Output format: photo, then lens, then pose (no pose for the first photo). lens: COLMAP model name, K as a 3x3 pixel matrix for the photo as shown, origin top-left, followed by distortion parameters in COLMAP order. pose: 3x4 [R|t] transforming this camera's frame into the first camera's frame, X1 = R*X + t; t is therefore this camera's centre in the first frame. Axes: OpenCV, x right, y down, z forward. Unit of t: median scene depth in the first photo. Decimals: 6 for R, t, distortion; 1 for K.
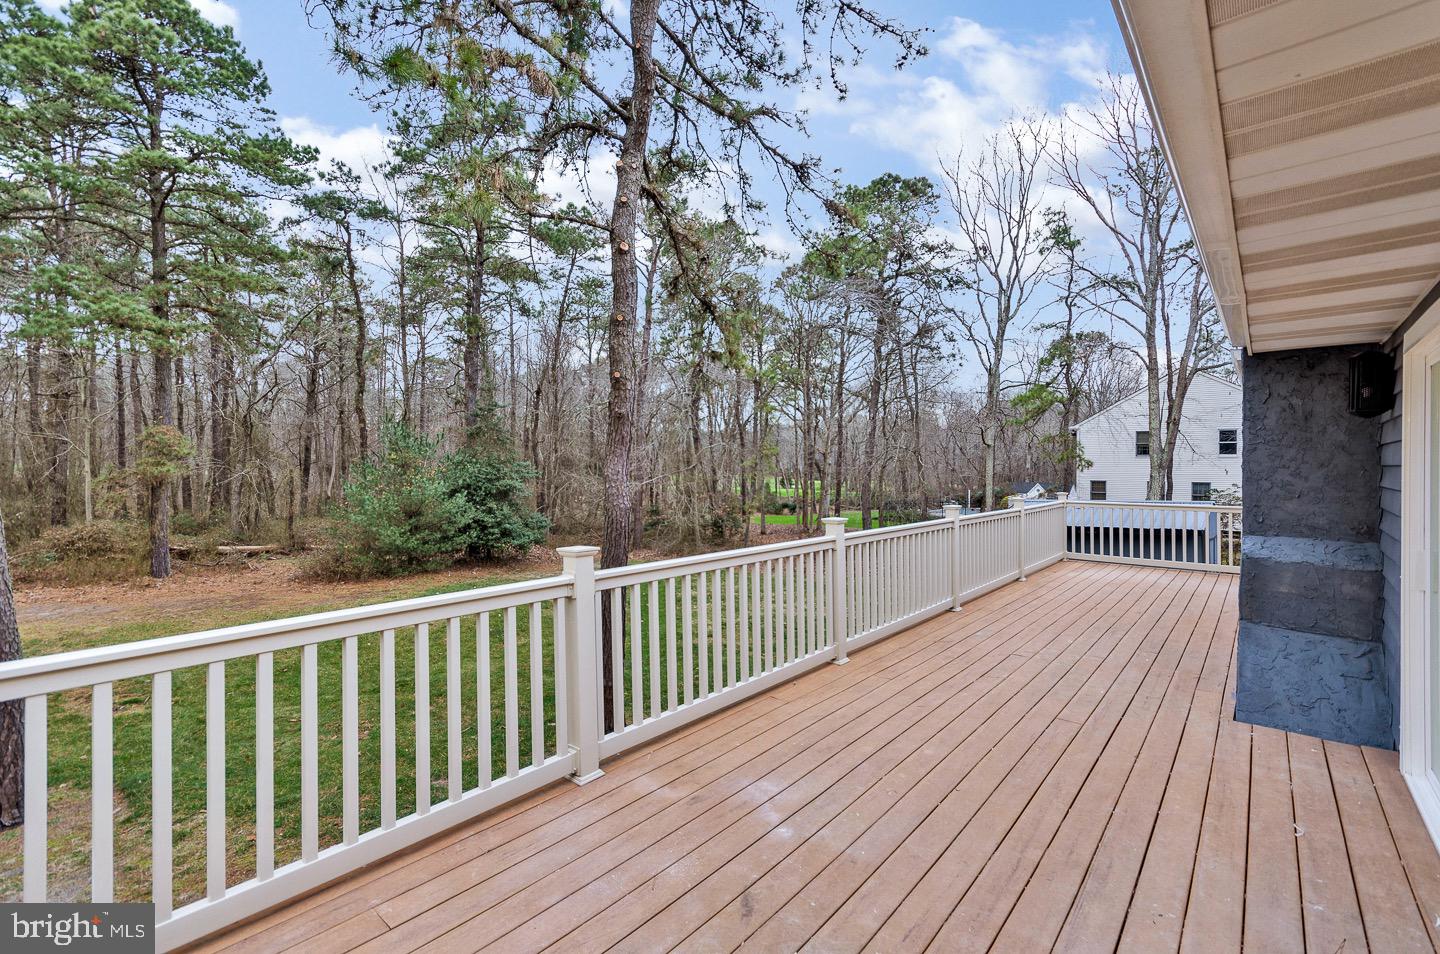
lens RADIAL K [[630.9, 0, 726.6], [0, 630.9, 477.5], [0, 0, 1]] dist [0.004307, 0.000695]
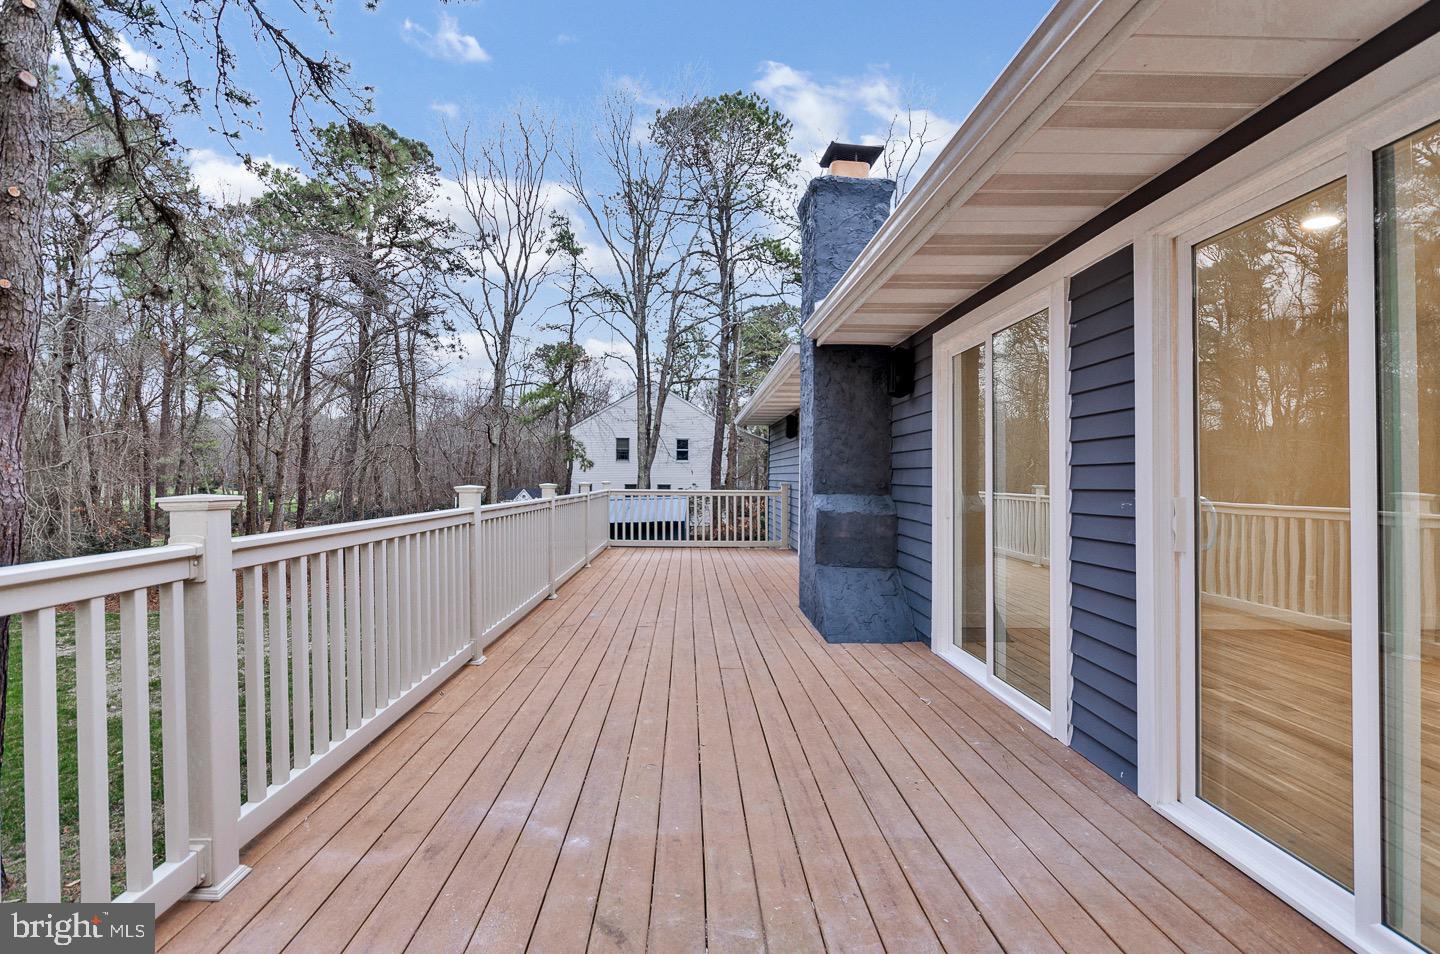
lens RADIAL K [[688.9, 0, 710.7], [0, 688.9, 472.0], [0, 0, 1]] dist [-0.014326, 0.001493]
pose [[0.751717, 0.005705, 0.659461, -0.181133], [0.005127, 0.999882, -0.014494, 0.060780], [-0.659466, 0.014277, 0.751599, 0.129151]]
